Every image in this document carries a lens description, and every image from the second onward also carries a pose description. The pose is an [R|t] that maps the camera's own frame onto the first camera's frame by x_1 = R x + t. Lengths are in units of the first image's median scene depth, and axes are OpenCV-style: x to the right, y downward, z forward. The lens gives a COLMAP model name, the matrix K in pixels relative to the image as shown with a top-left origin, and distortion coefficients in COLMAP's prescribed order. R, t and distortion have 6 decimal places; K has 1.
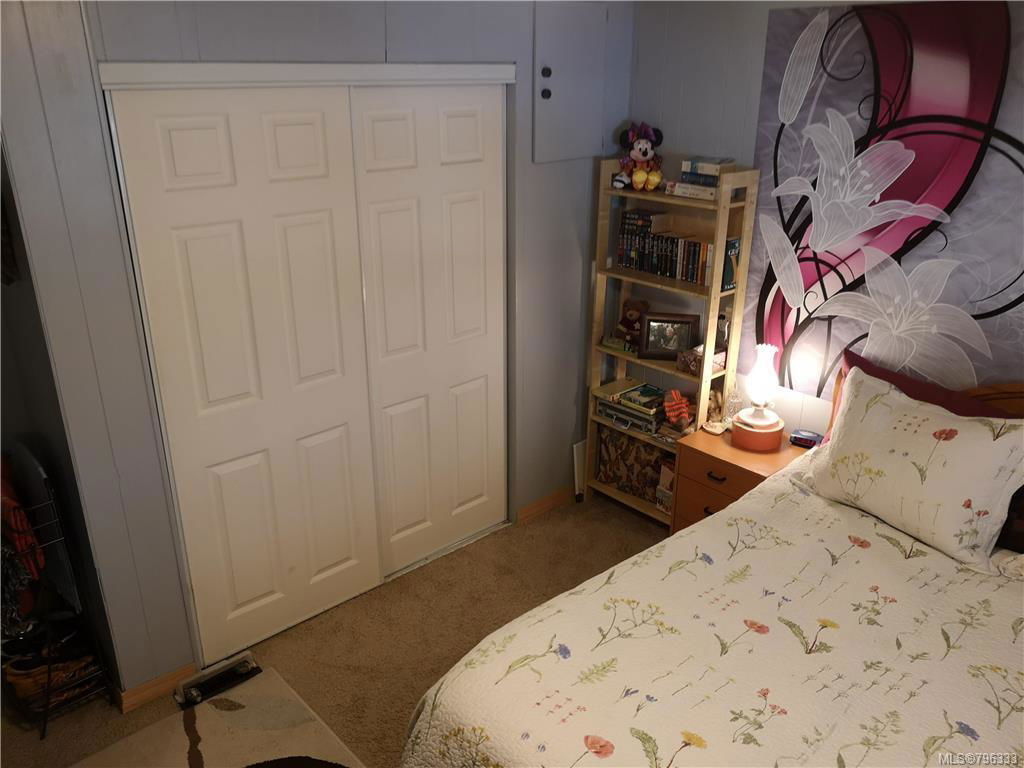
lens RADIAL K [[813.7, 0, 513.5], [0, 813.7, 385.1], [0, 0, 1]] dist [0.000960, -0.000516]
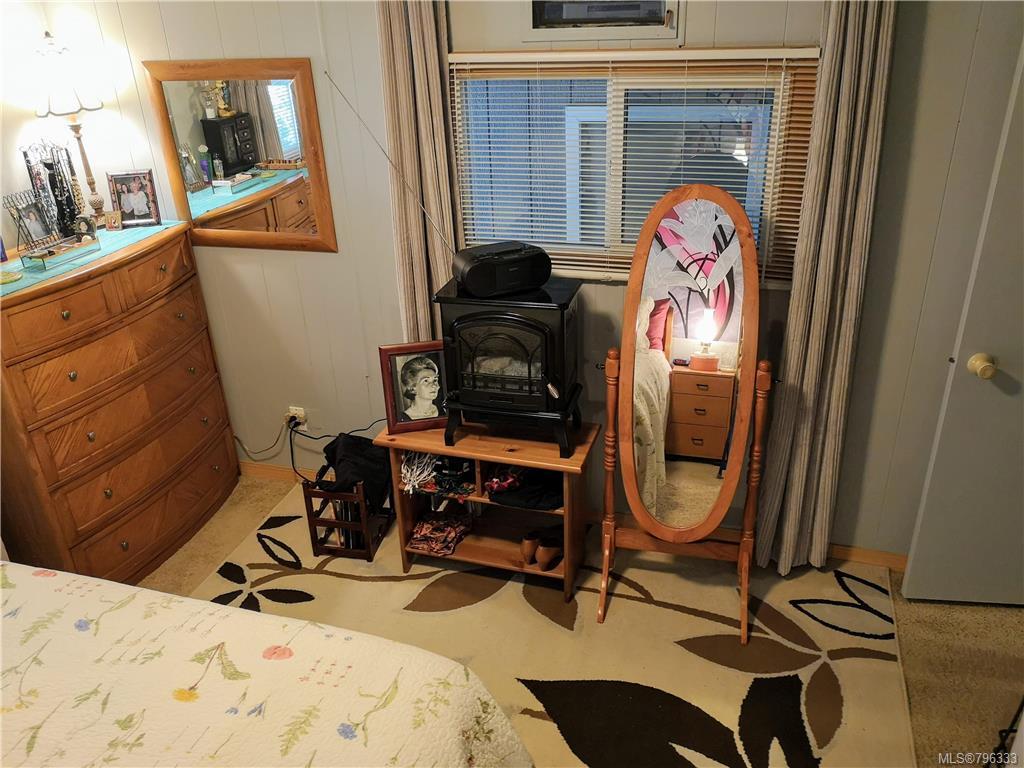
lens RADIAL K [[813.7, 0, 513.5], [0, 813.7, 385.1], [0, 0, 1]] dist [0.000960, -0.000516]
pose [[-0.860217, 0.247512, -0.445830, 0.130093], [-0.157003, 0.703270, 0.693369, -0.340335], [0.485156, 0.666445, -0.566105, 0.867295]]
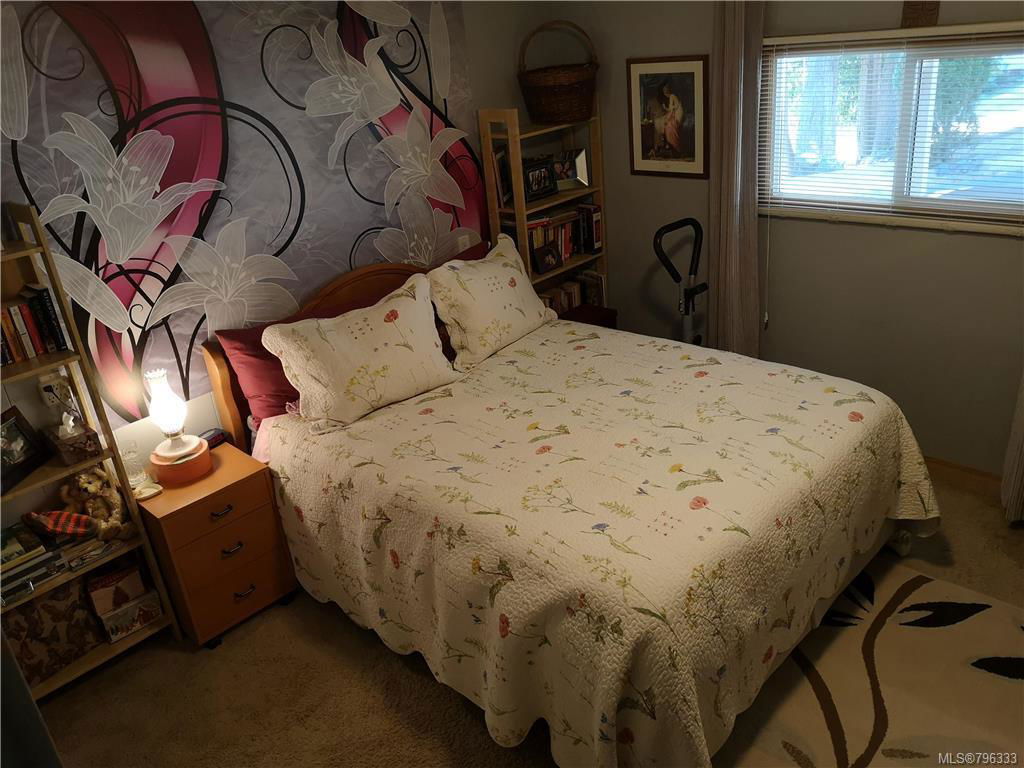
lens RADIAL K [[813.7, 0, 513.5], [0, 813.7, 385.1], [0, 0, 1]] dist [0.000960, -0.000516]
pose [[-0.071905, -0.401754, 0.912920, -0.590988], [0.458094, 0.799740, 0.388028, -0.219413], [-0.885991, 0.446104, 0.126536, 0.577394]]
